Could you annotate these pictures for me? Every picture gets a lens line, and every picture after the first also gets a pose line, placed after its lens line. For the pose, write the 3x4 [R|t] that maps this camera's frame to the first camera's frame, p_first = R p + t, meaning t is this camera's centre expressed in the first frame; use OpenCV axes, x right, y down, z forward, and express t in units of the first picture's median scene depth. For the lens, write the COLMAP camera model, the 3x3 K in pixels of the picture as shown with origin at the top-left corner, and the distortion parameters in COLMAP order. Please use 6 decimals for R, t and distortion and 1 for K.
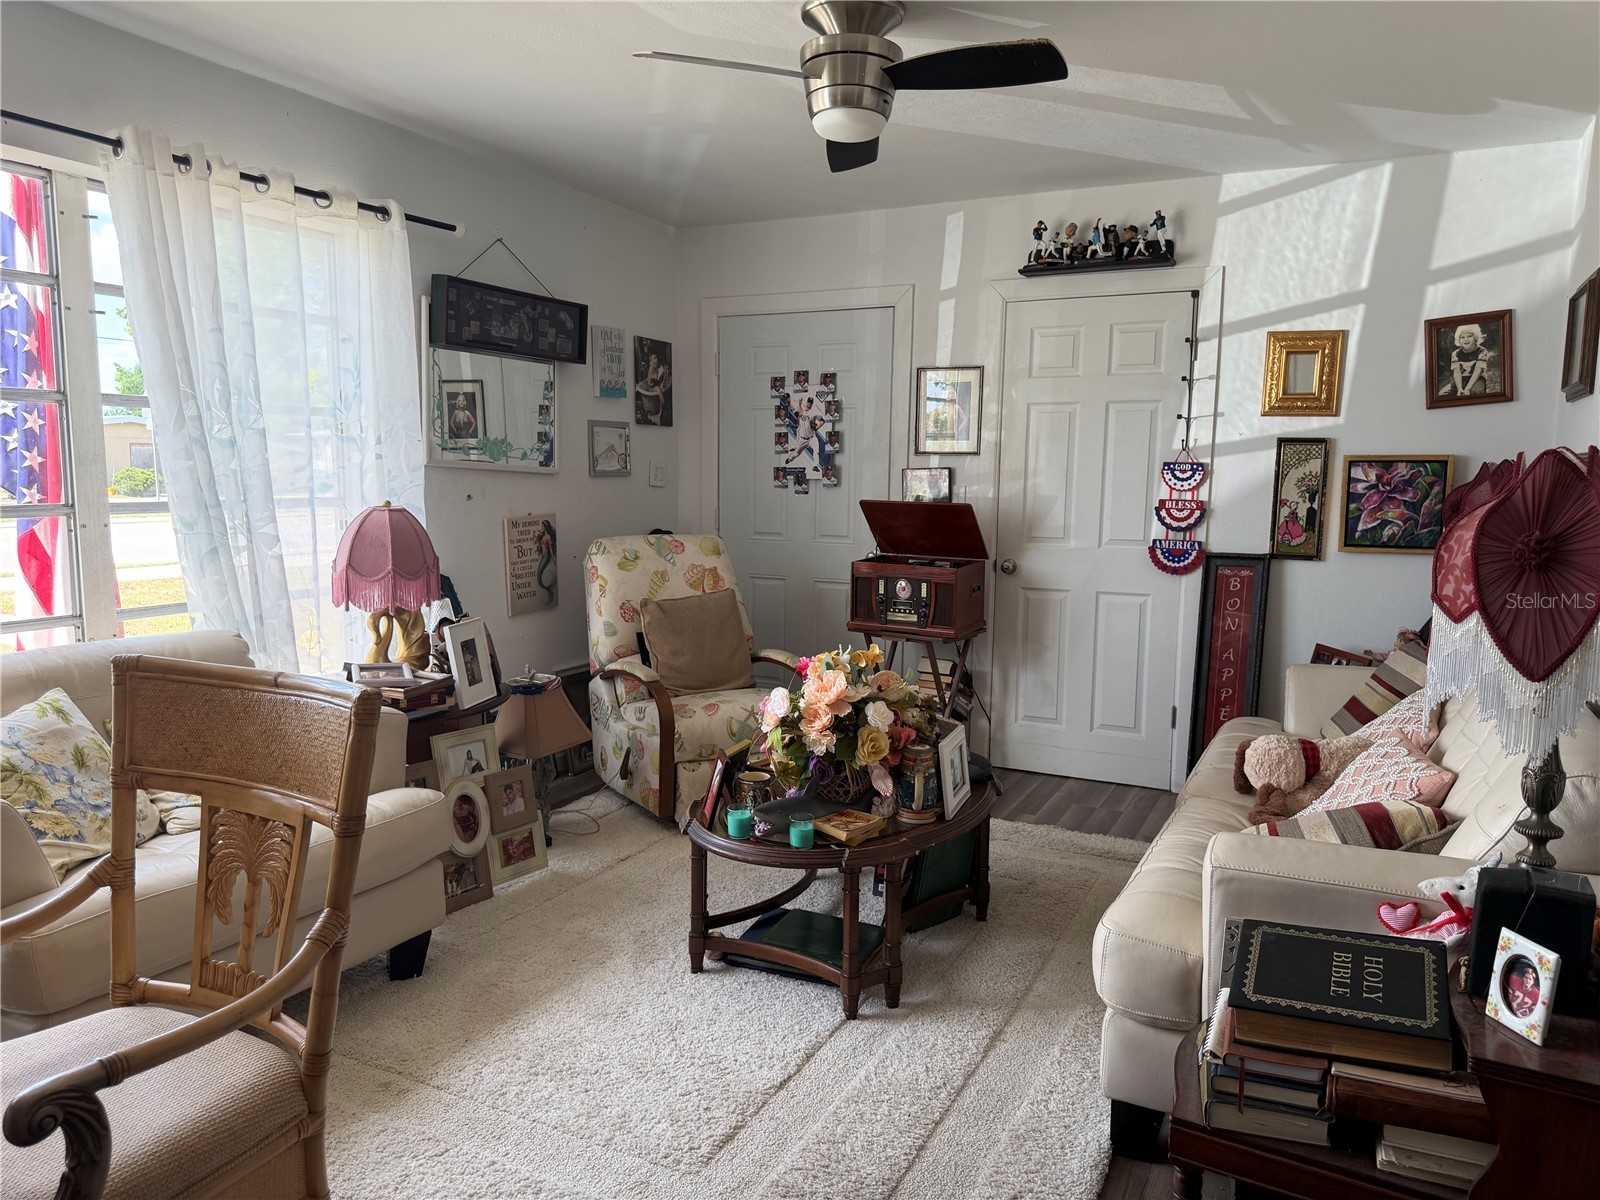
lens RADIAL K [[1140.7, 0, 799.8], [0, 1140.7, 610.2], [0, 0, 1]] dist [0.178037, -0.293093]
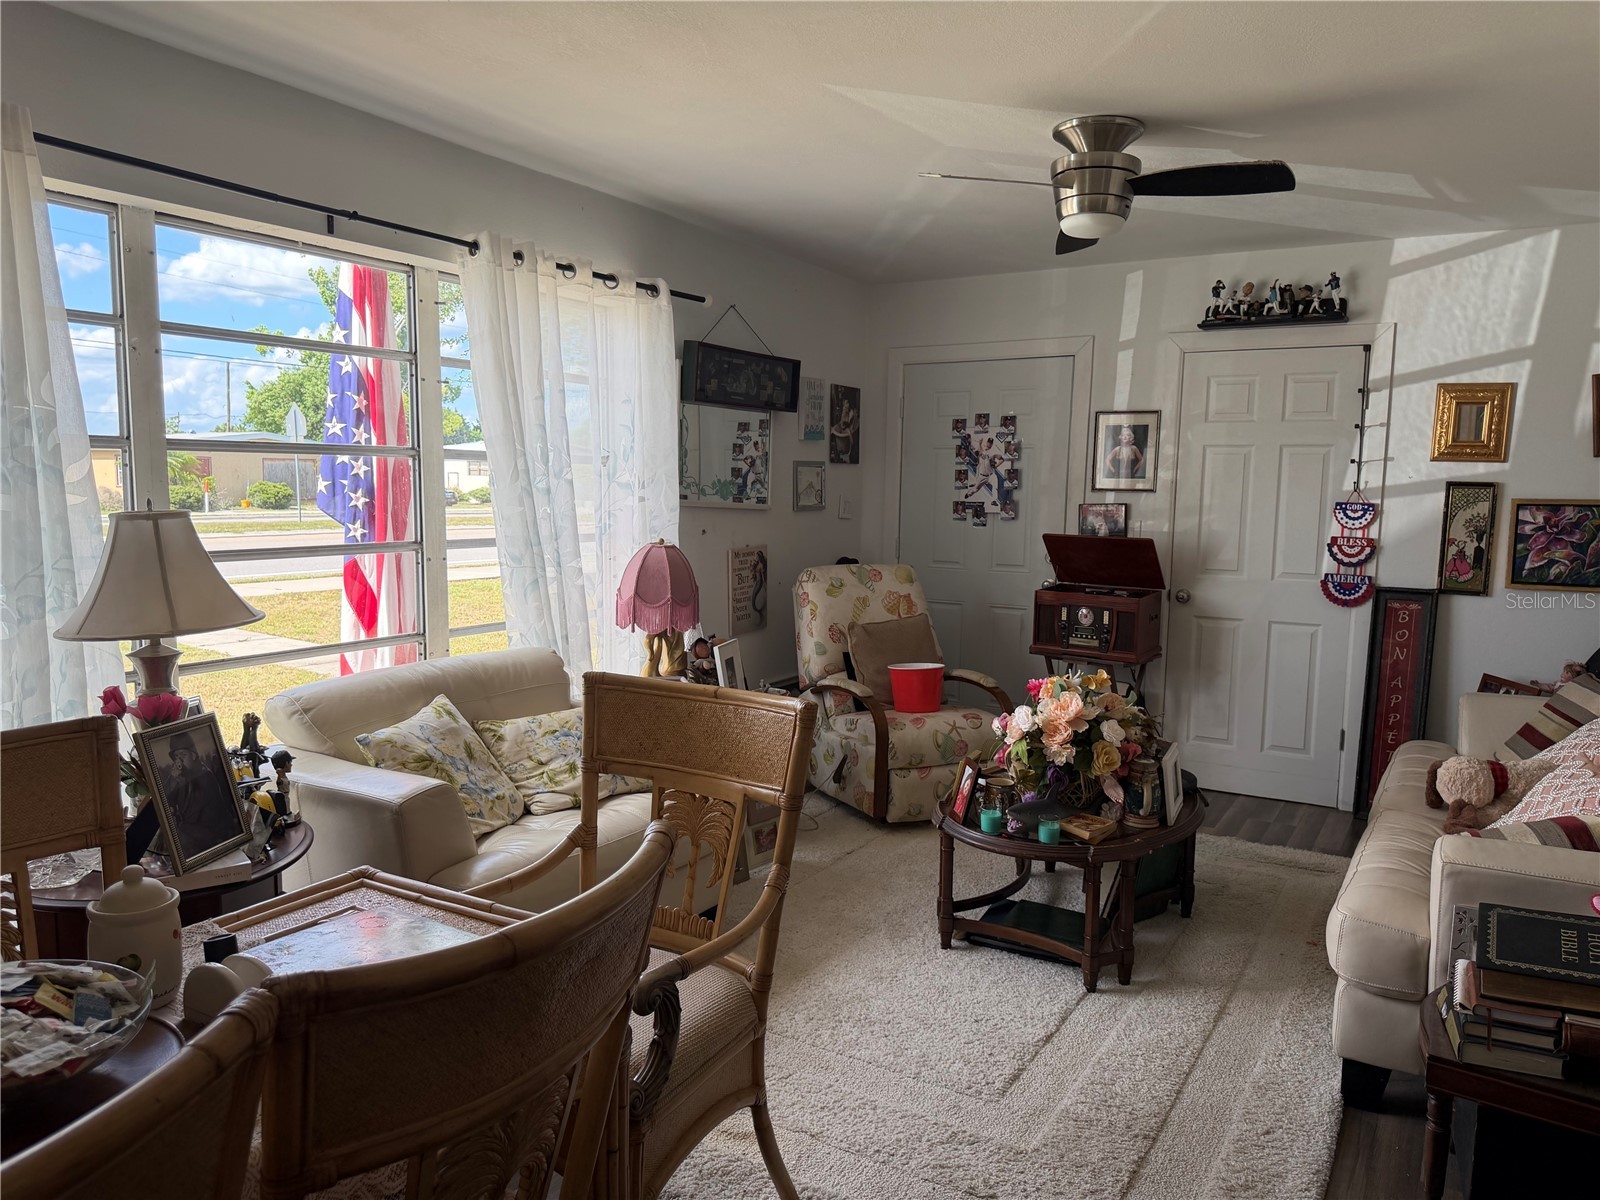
lens RADIAL K [[1150.6, 0, 787.5], [0, 1150.6, 611.5], [0, 0, 1]] dist [0.102392, -0.134013]
pose [[0.996784, 0.013287, -0.079024, -0.108609], [-0.014105, 0.999853, -0.009794, -0.008616], [0.078882, 0.010877, 0.996825, -0.123680]]
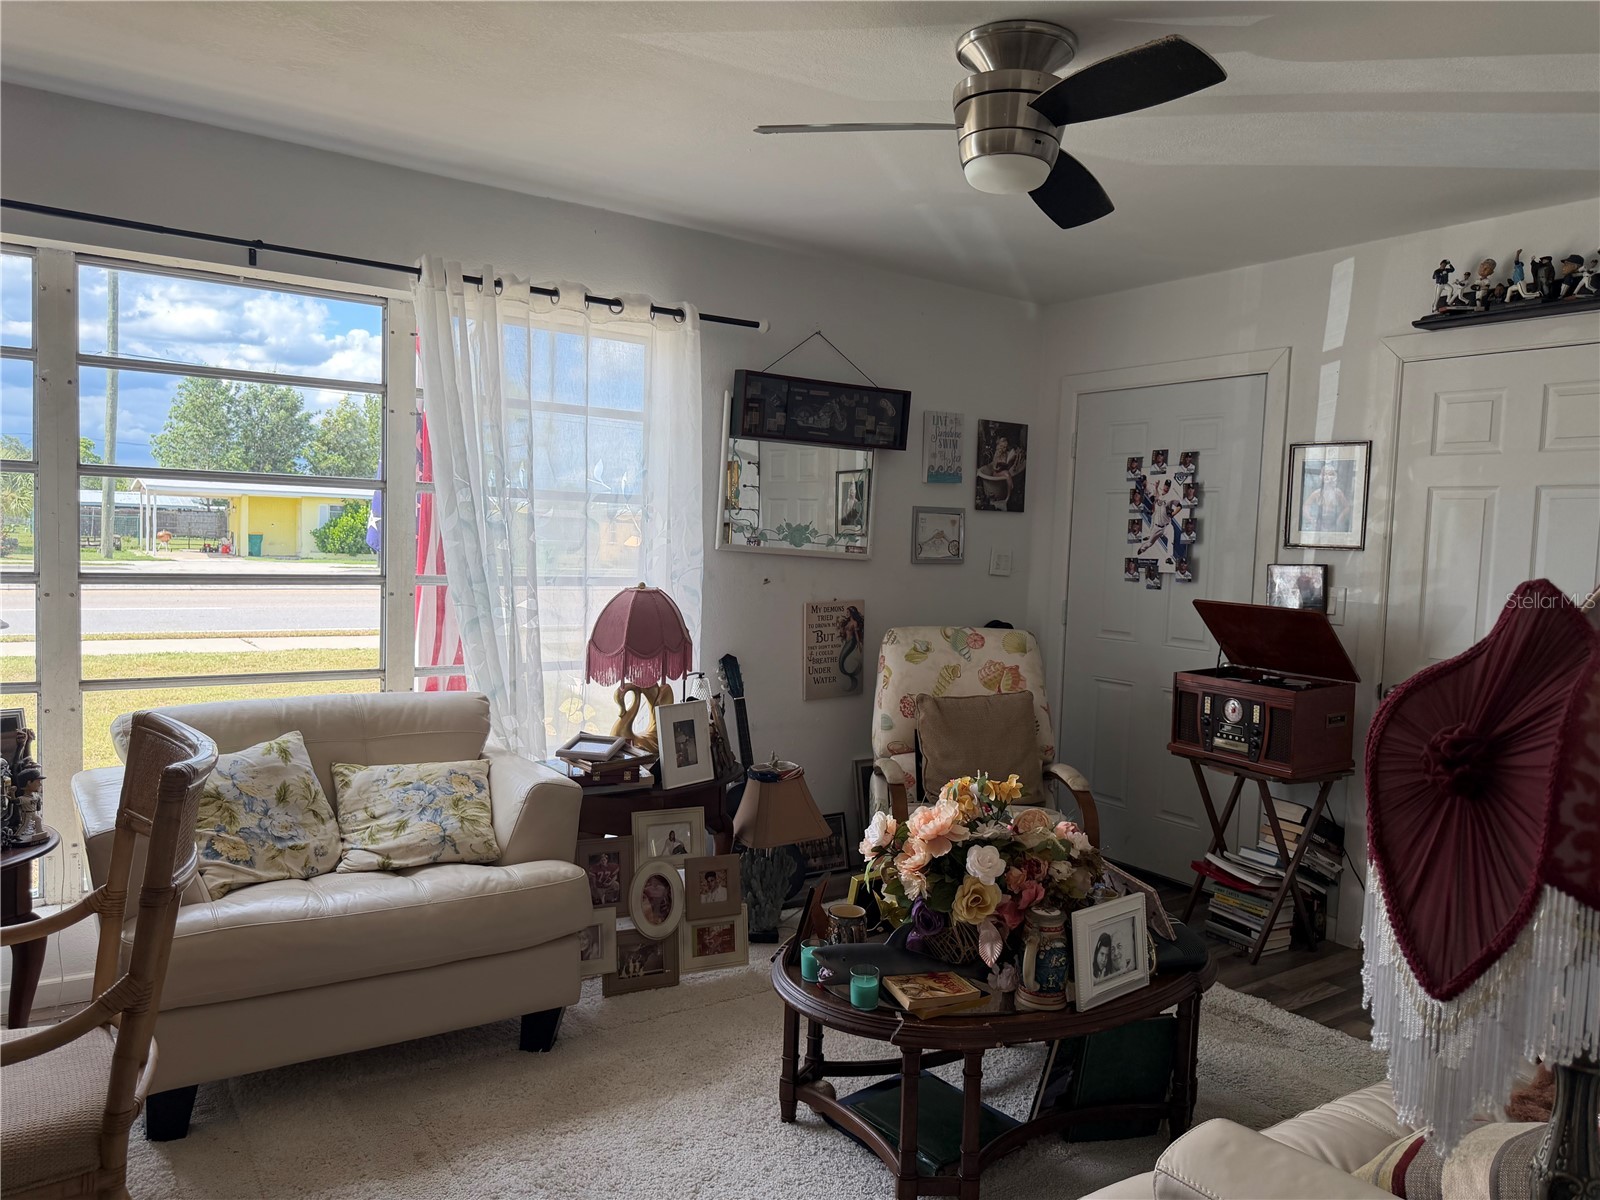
lens RADIAL K [[1135.5, 0, 807.2], [0, 1135.5, 604.3], [0, 0, 1]] dist [0.151097, -0.257095]
pose [[0.873699, 0.047780, -0.484114, 0.228242], [-0.084115, 0.995013, -0.053602, -0.025103], [0.479139, 0.087553, 0.873362, 0.132719]]
